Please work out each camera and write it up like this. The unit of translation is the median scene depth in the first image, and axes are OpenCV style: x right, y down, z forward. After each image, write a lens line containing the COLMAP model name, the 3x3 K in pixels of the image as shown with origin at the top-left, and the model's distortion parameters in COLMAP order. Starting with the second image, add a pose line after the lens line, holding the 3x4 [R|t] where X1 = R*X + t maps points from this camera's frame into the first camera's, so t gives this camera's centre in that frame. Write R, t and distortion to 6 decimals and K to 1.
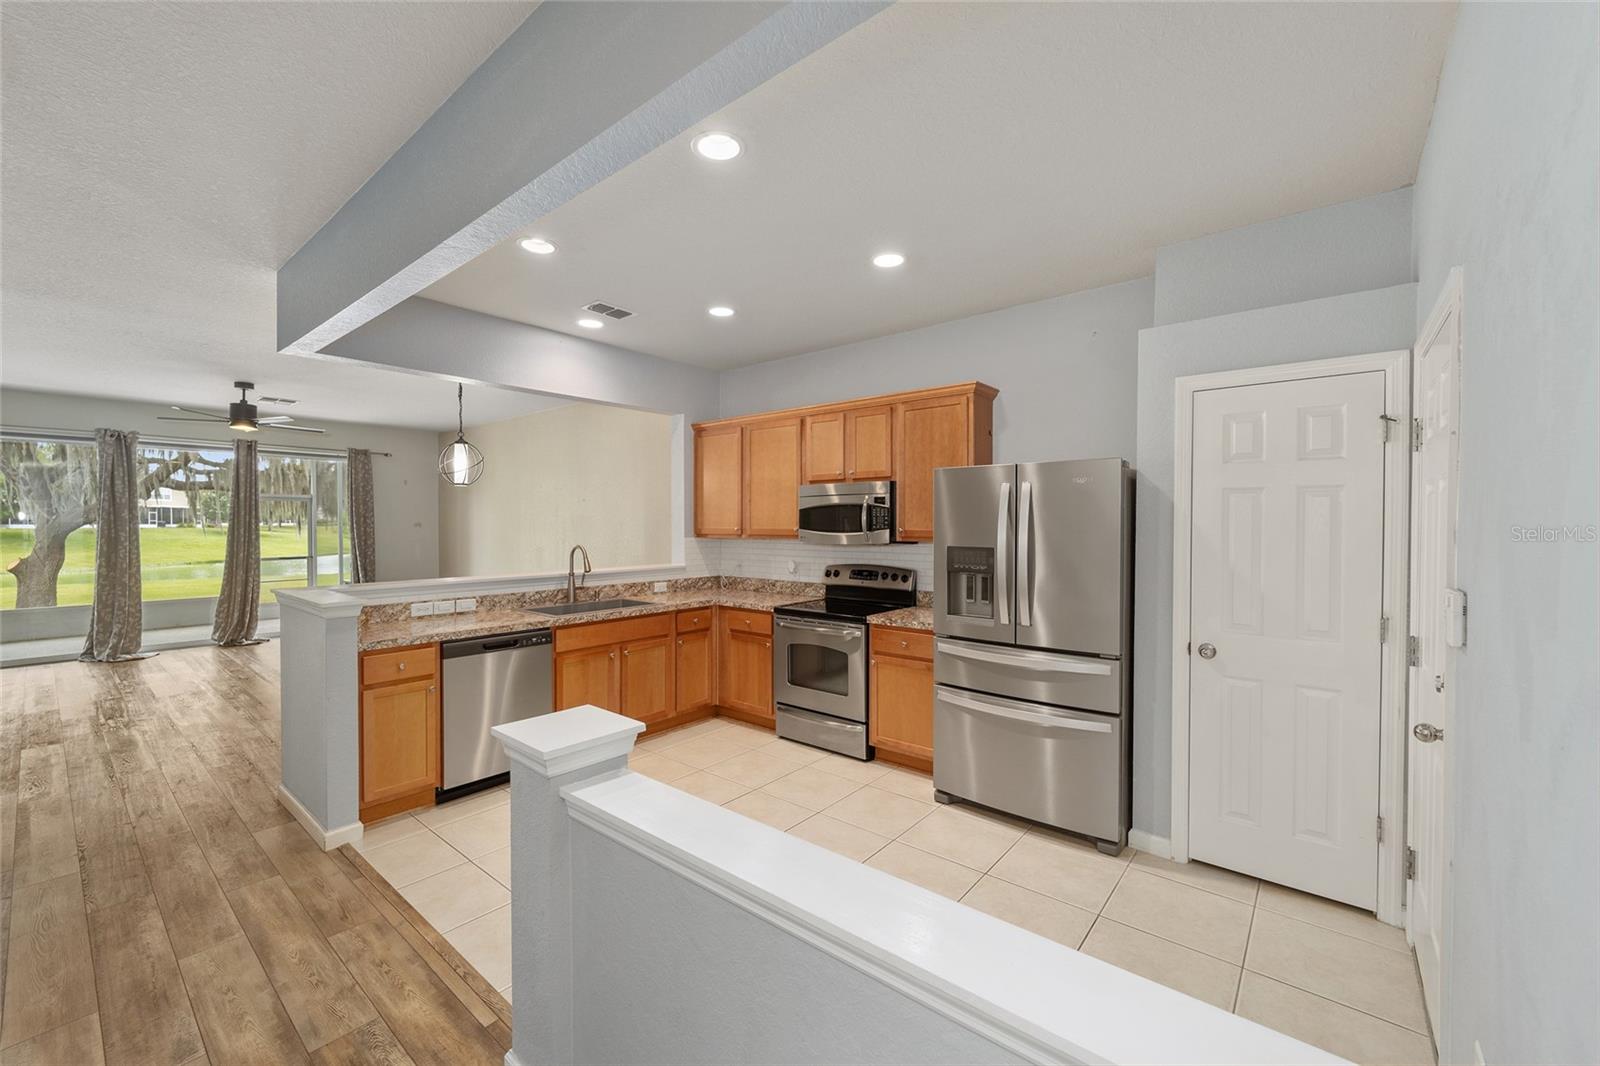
lens RADIAL K [[637.4, 0, 794.8], [0, 637.4, 527.9], [0, 0, 1]] dist [0.001533, 0.000839]
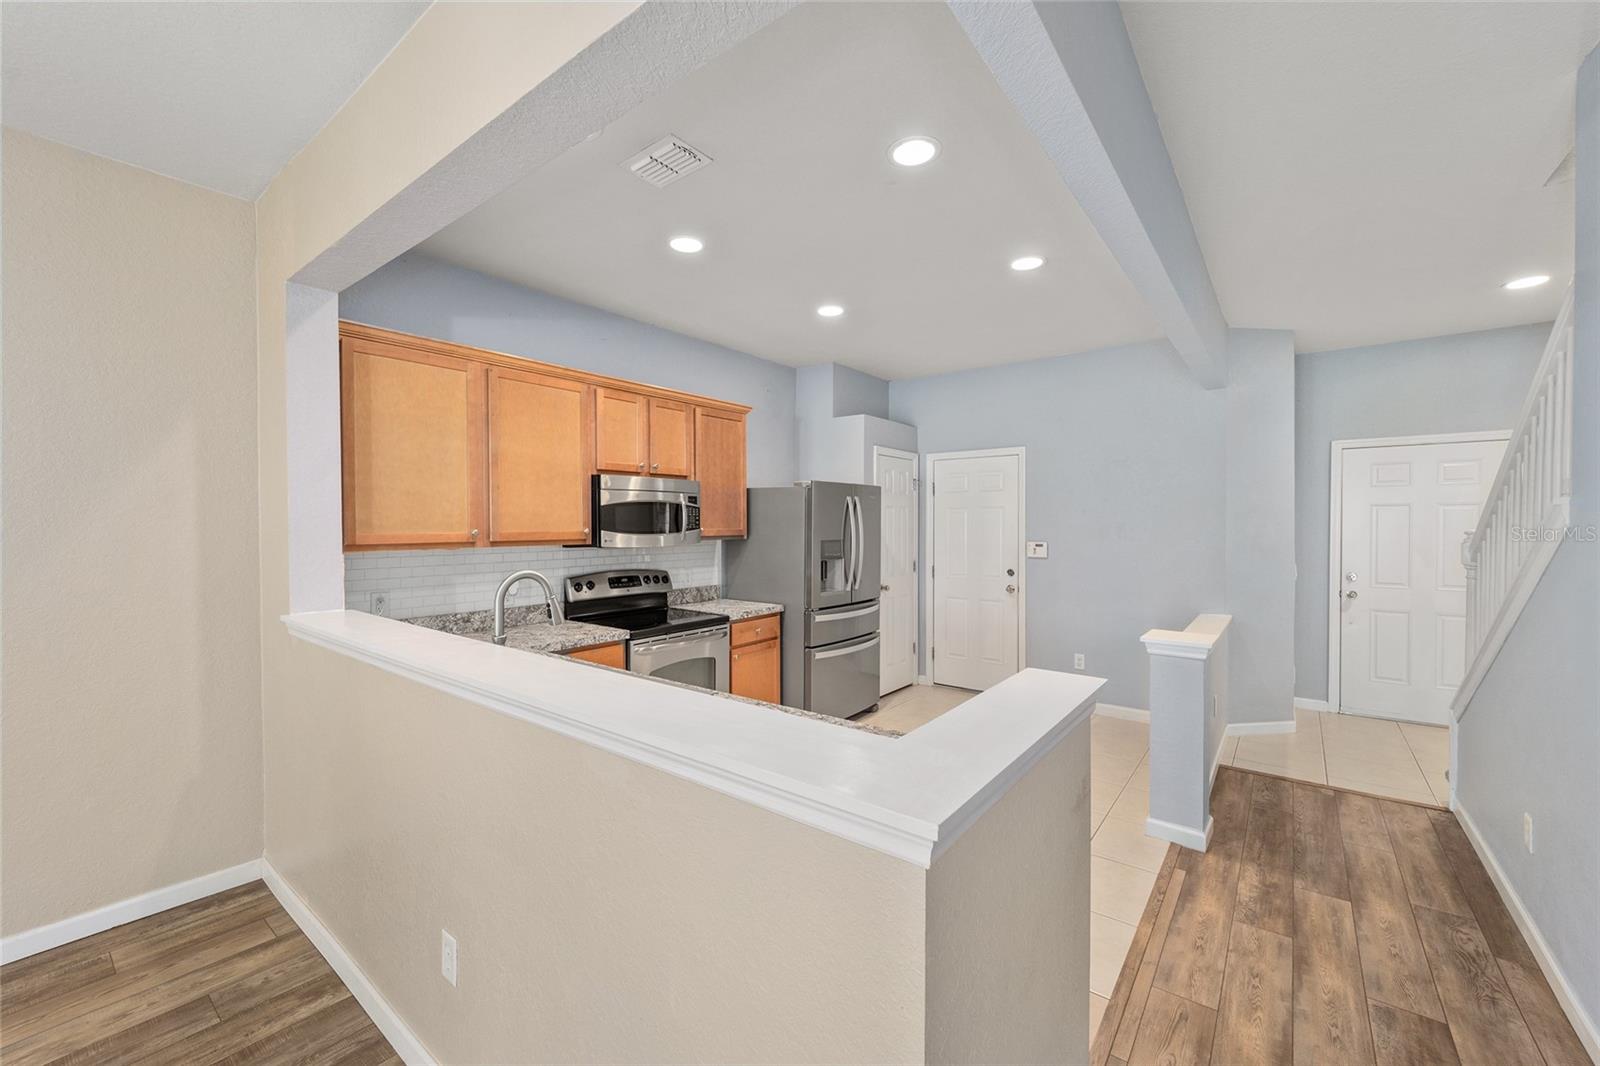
lens RADIAL K [[637.4, 0, 797.5], [0, 637.4, 532.1], [0, 0, 1]] dist [0.001533, 0.000839]
pose [[-0.032732, -0.014949, 0.999352, -0.638636], [0.008187, 0.999851, 0.015225, -0.005260], [-0.999431, 0.008680, -0.032604, 0.648884]]
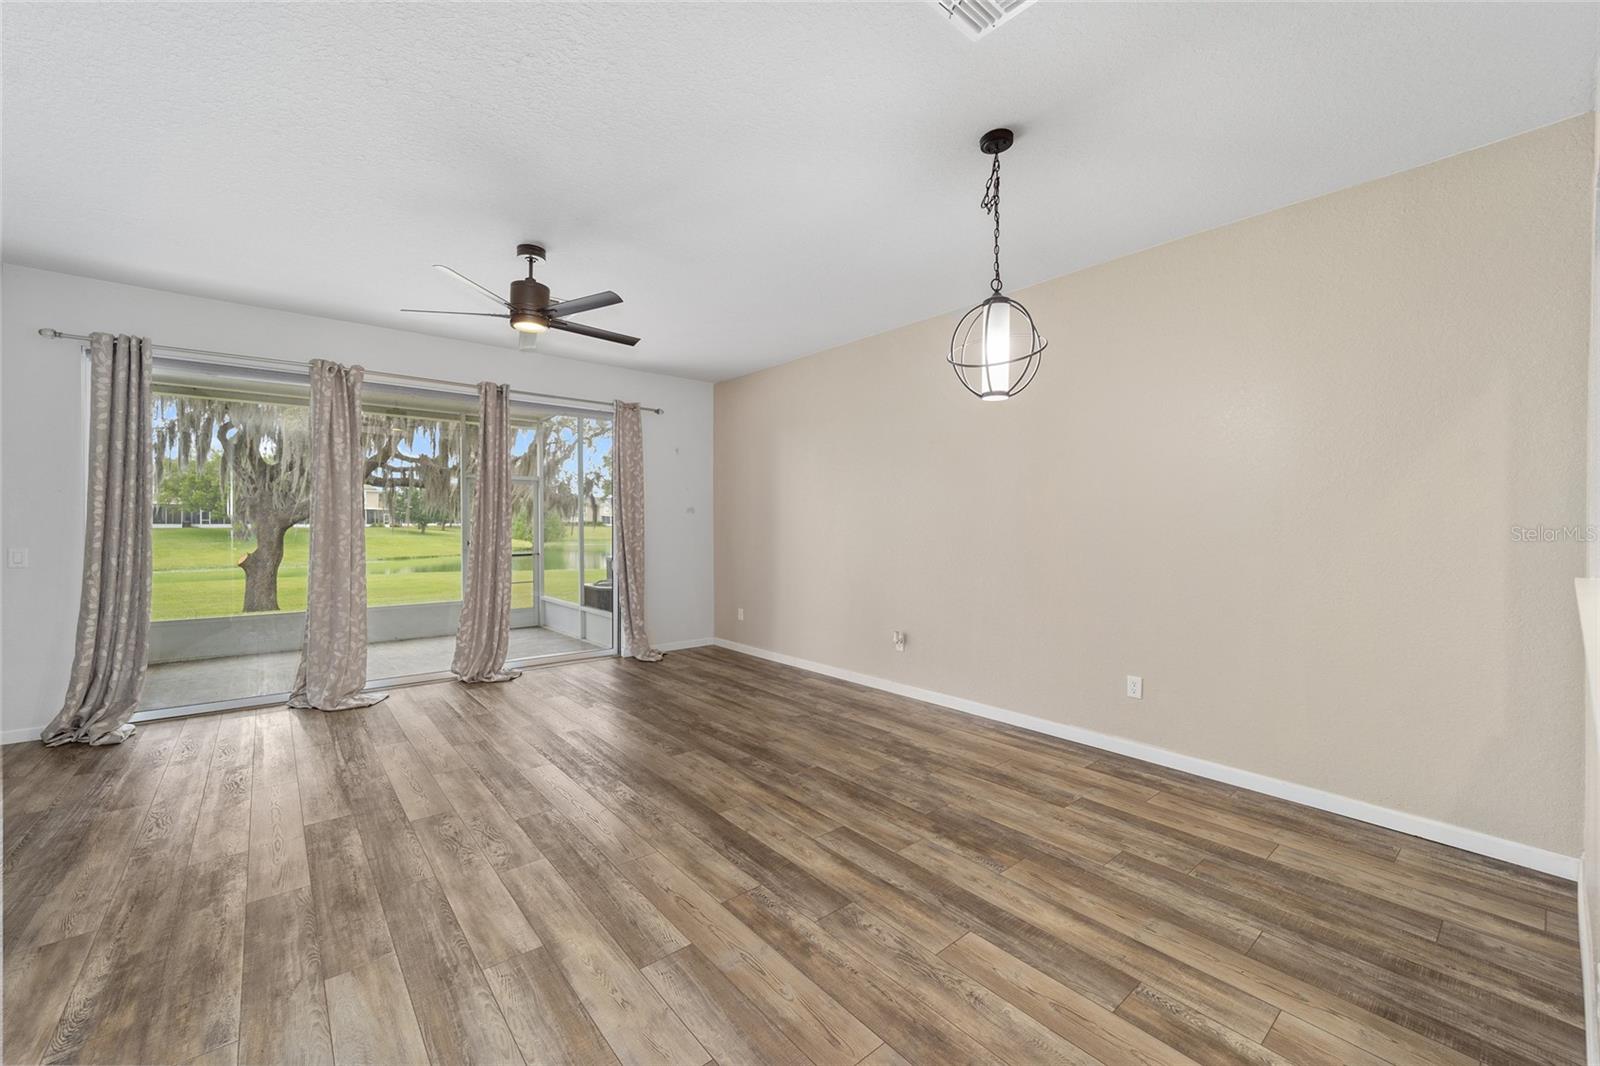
lens RADIAL K [[637.4, 0, 800.3], [0, 637.4, 529.0], [0, 0, 1]] dist [0.001533, 0.000839]
pose [[0.985015, 0.001523, -0.172464, -0.582065], [-0.001576, 0.999999, -0.000168, 0.026681], [0.172463, 0.000437, 0.985016, 0.530742]]
